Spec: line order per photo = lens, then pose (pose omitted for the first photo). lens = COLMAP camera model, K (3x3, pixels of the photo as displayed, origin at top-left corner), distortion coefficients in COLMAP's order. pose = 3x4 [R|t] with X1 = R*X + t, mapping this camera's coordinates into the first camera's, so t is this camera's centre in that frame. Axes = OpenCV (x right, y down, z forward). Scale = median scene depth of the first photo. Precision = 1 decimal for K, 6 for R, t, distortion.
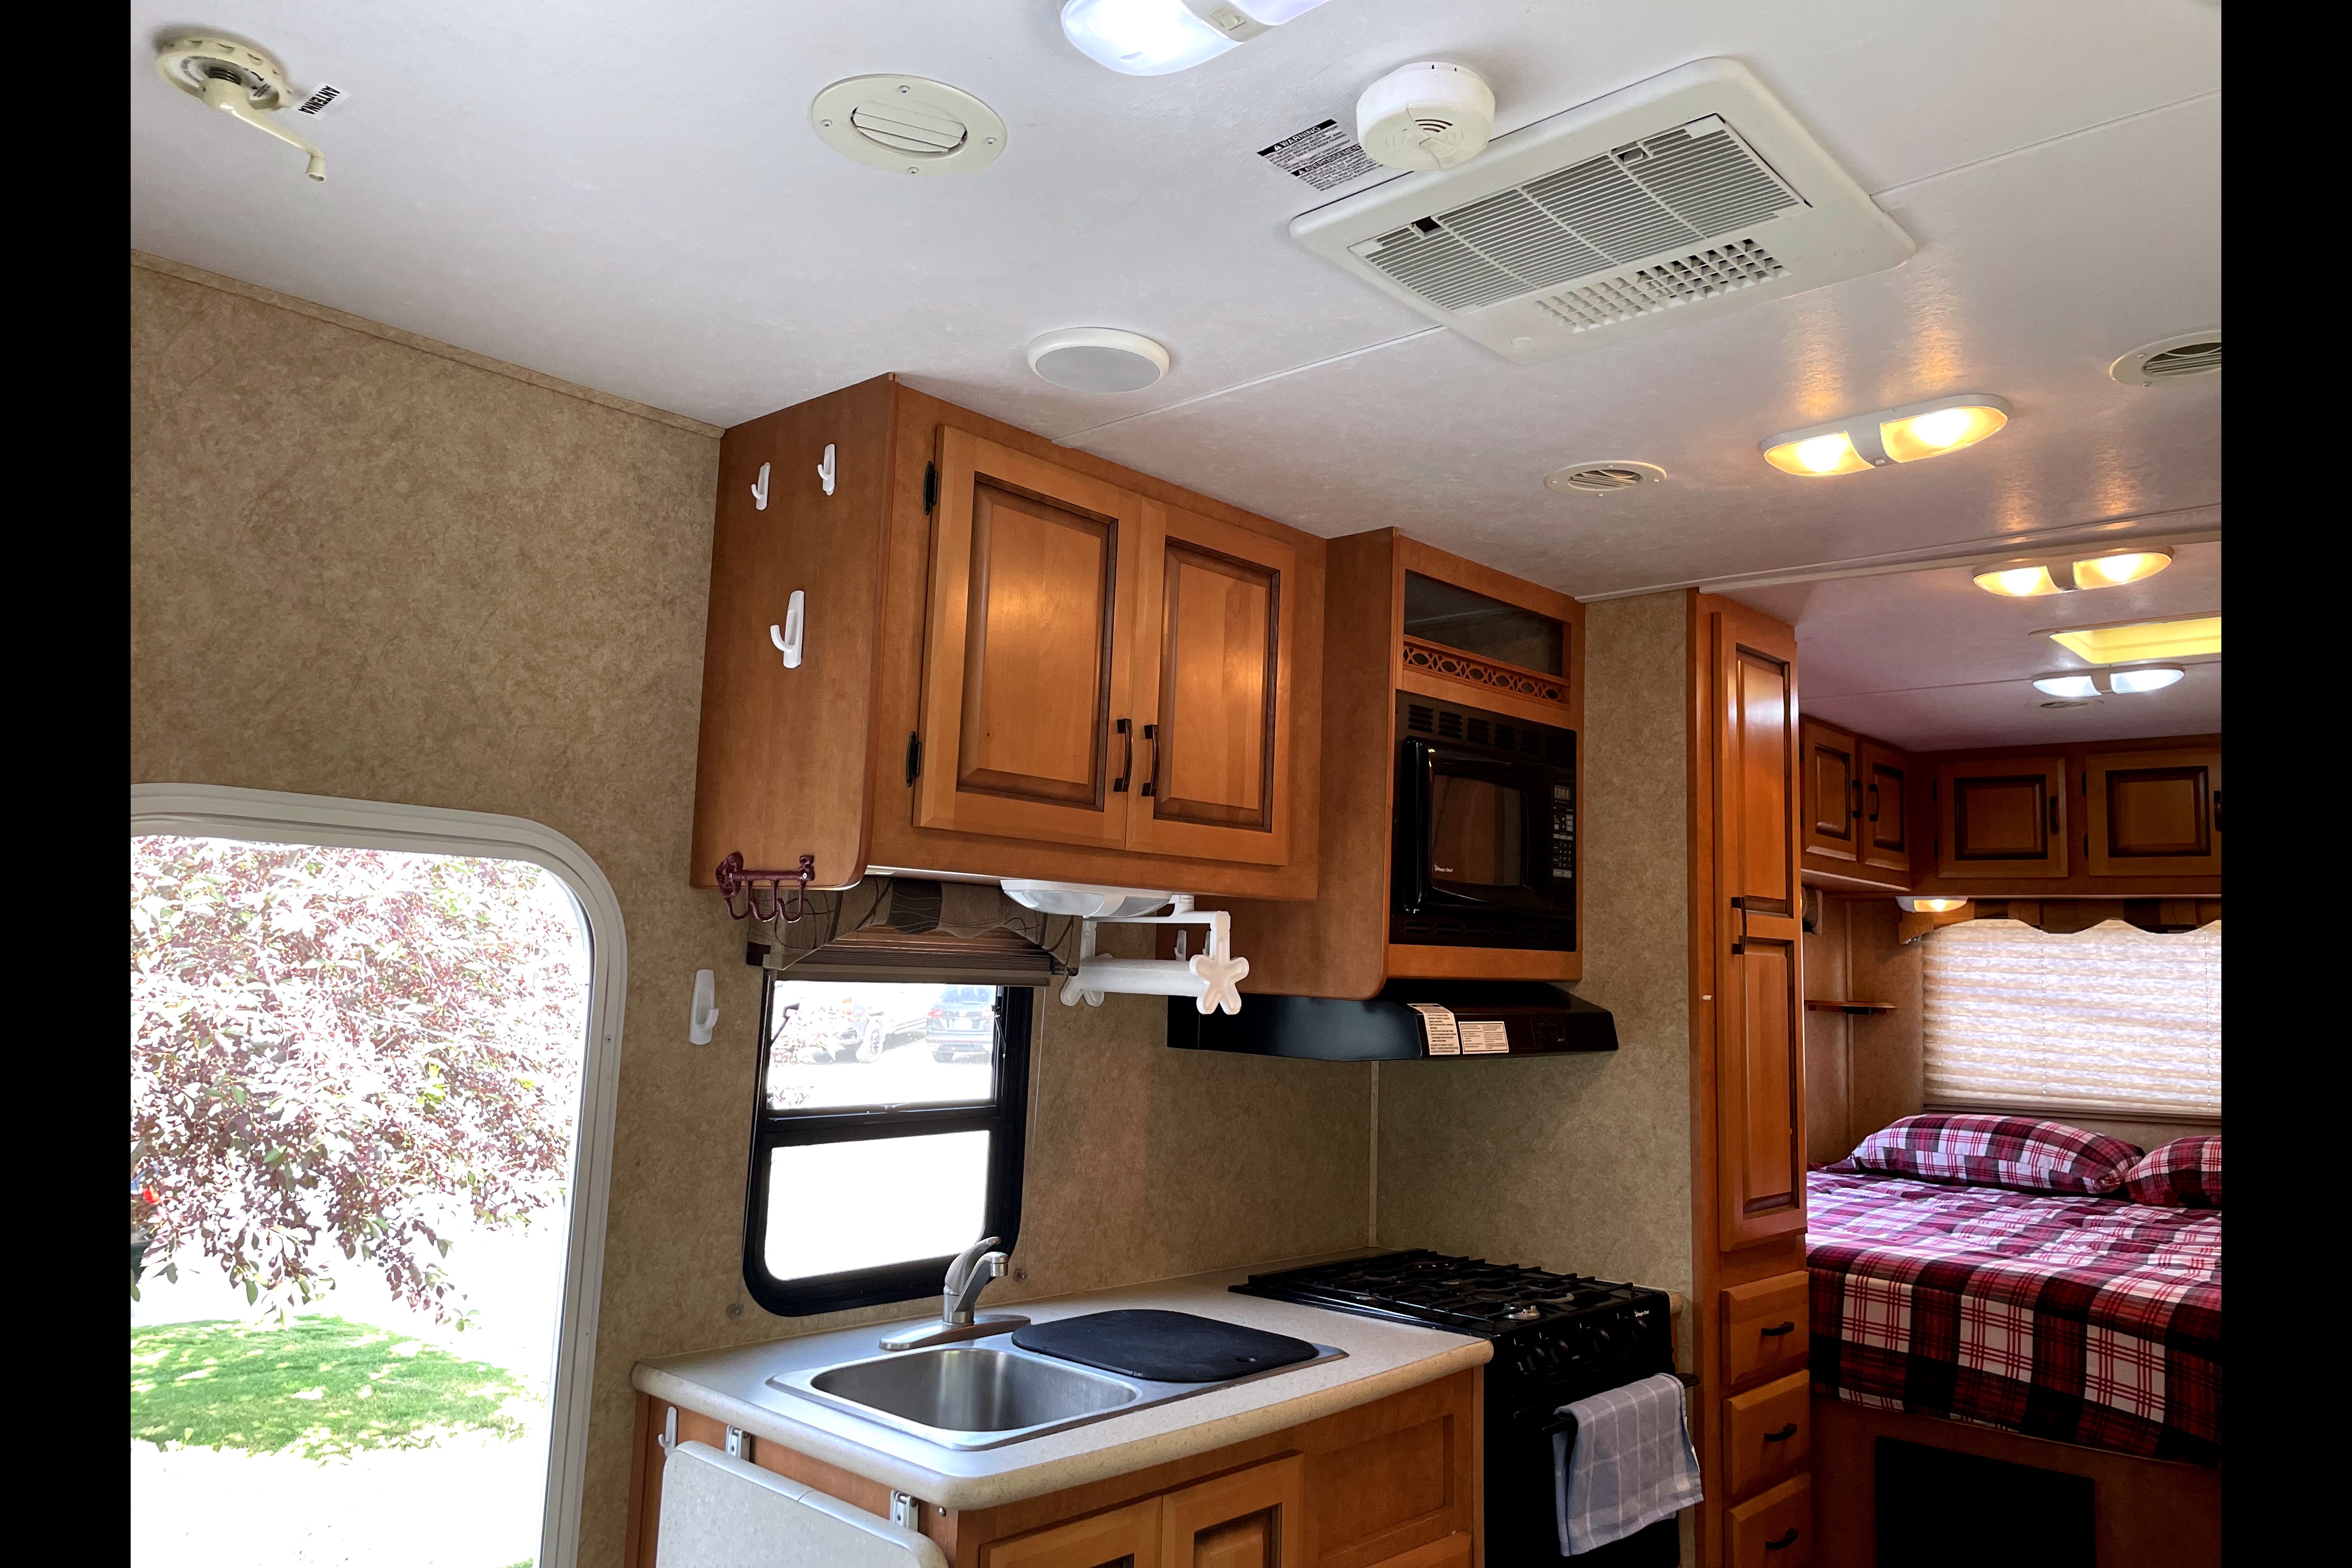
lens RADIAL K [[1534.4, 0, 1179.8], [0, 1534.4, 776.5], [0, 0, 1]] dist [0.075822, -0.103635]
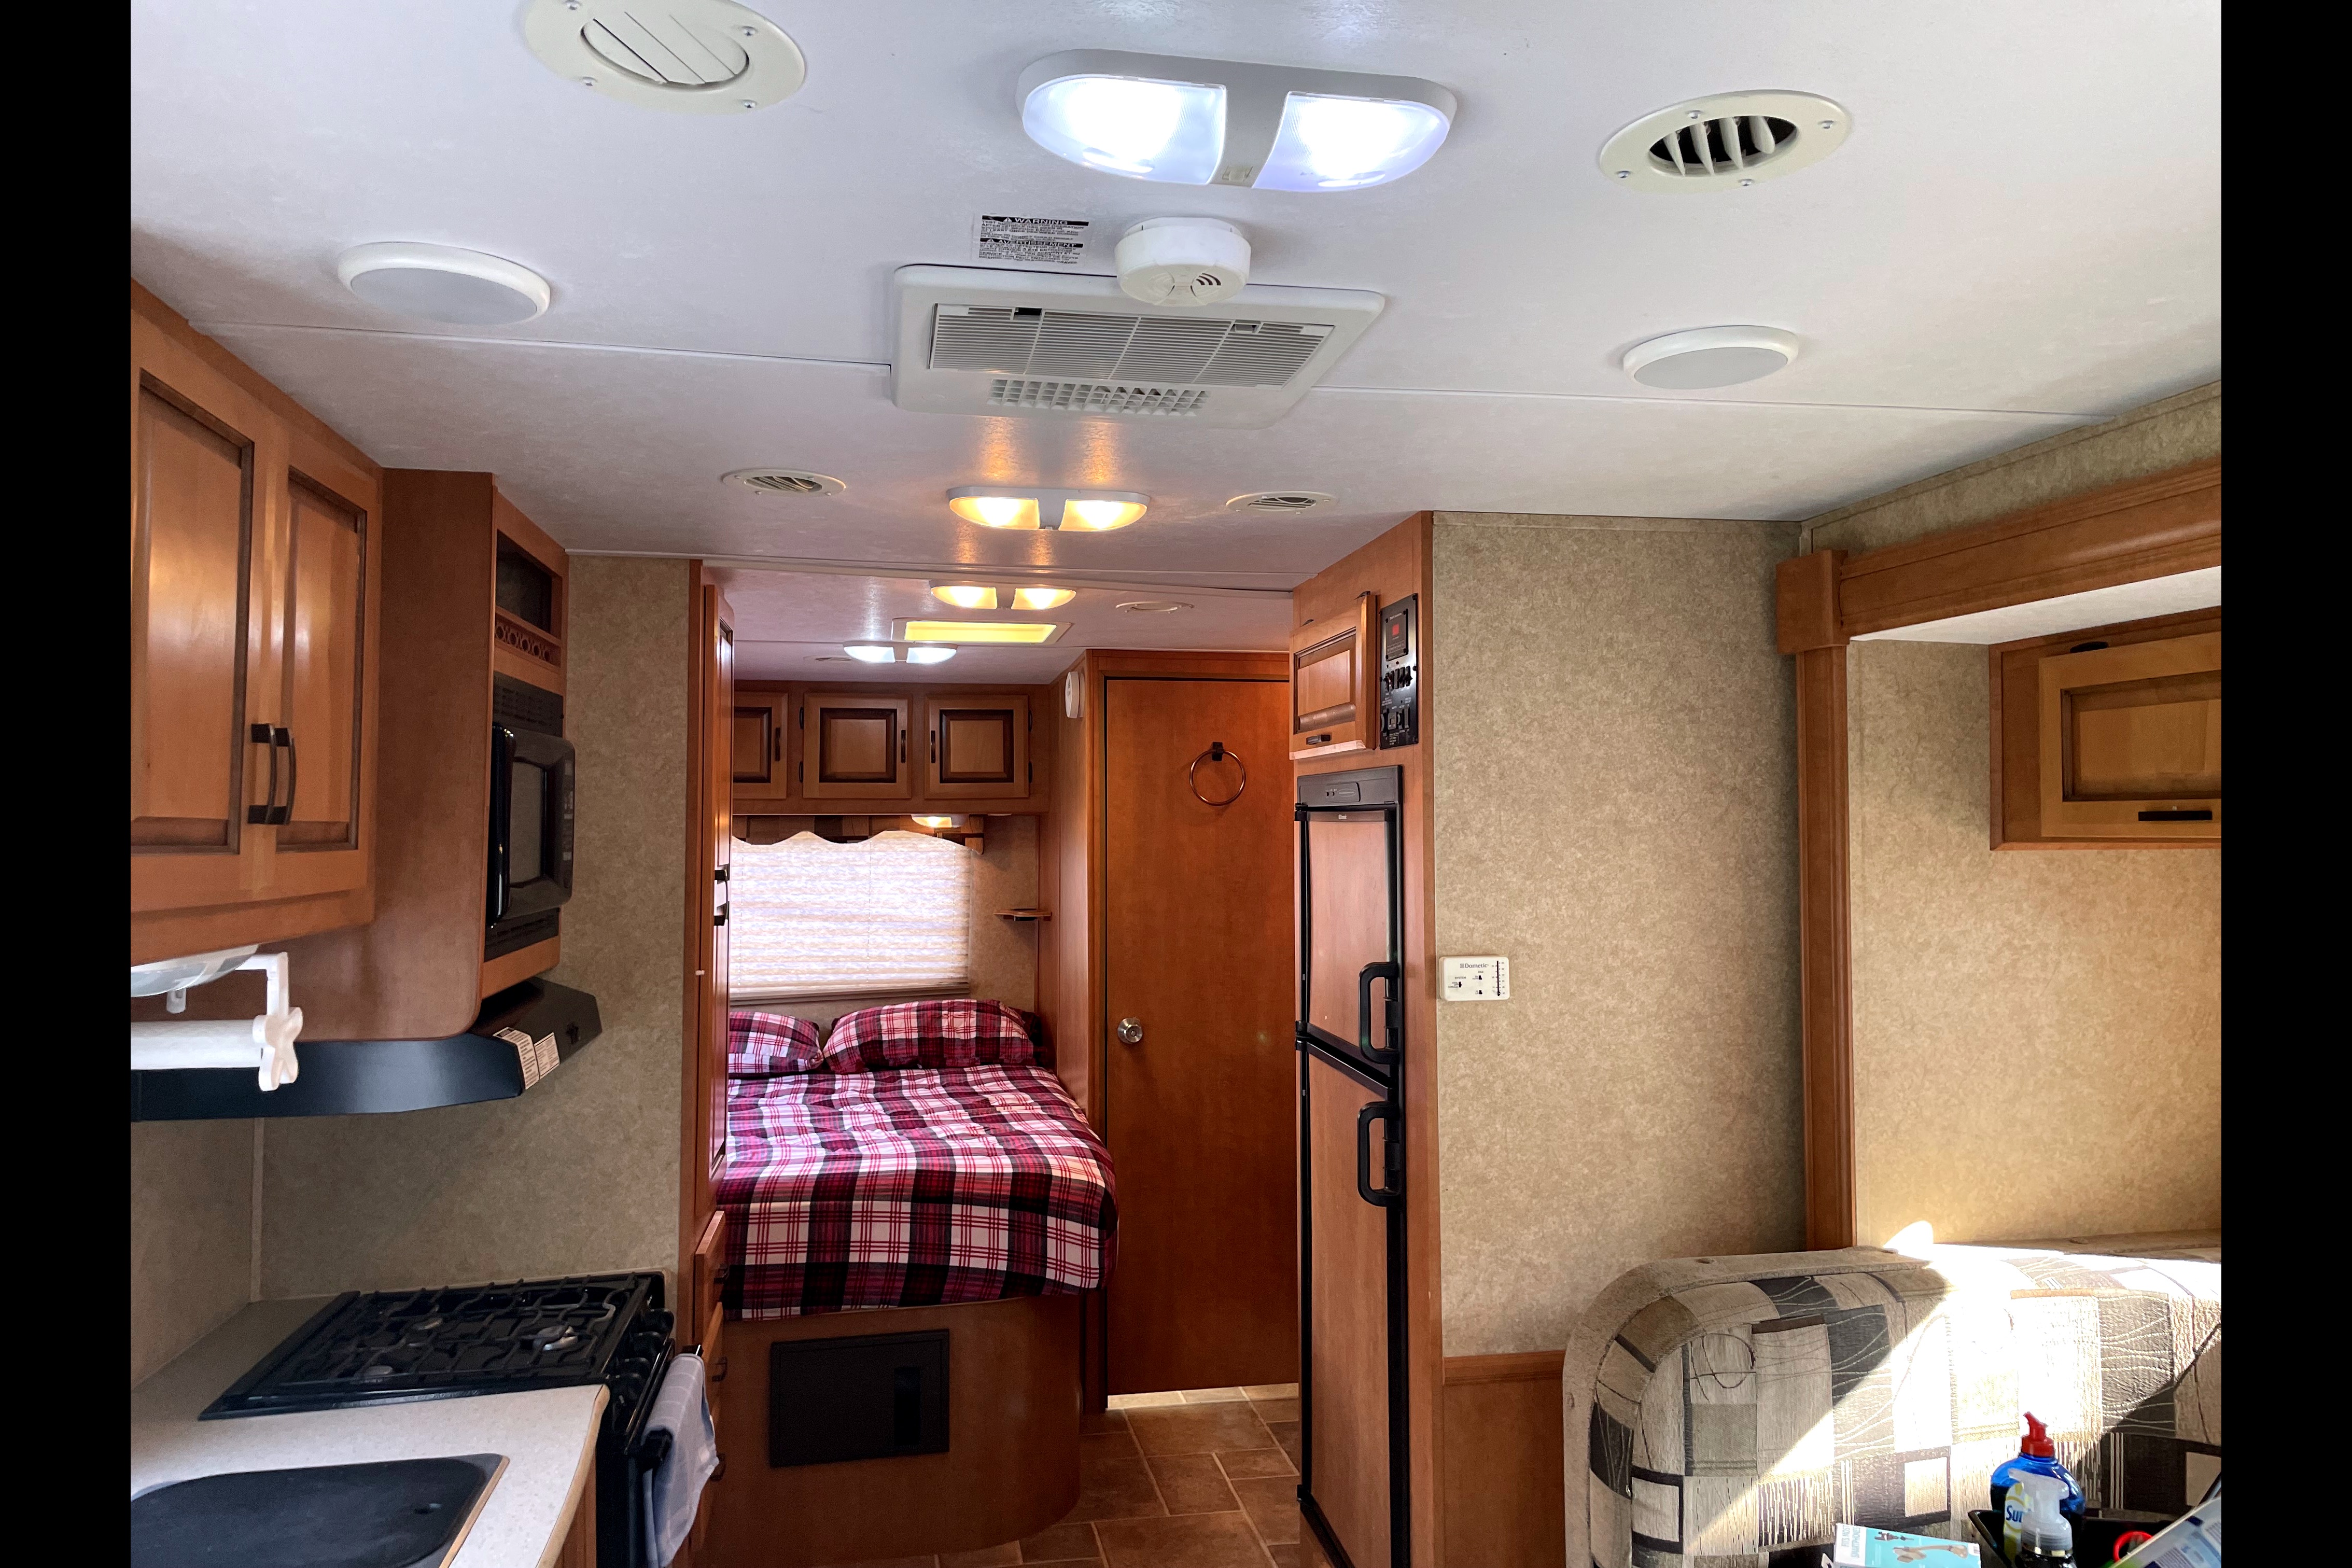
lens RADIAL K [[1534.4, 0, 1179.8], [0, 1534.4, 776.5], [0, 0, 1]] dist [0.075822, -0.103635]
pose [[0.603559, -0.004156, 0.797308, -0.259074], [-0.069207, 0.995939, 0.057581, -0.060824], [-0.794309, -0.089933, 0.600820, 0.150785]]
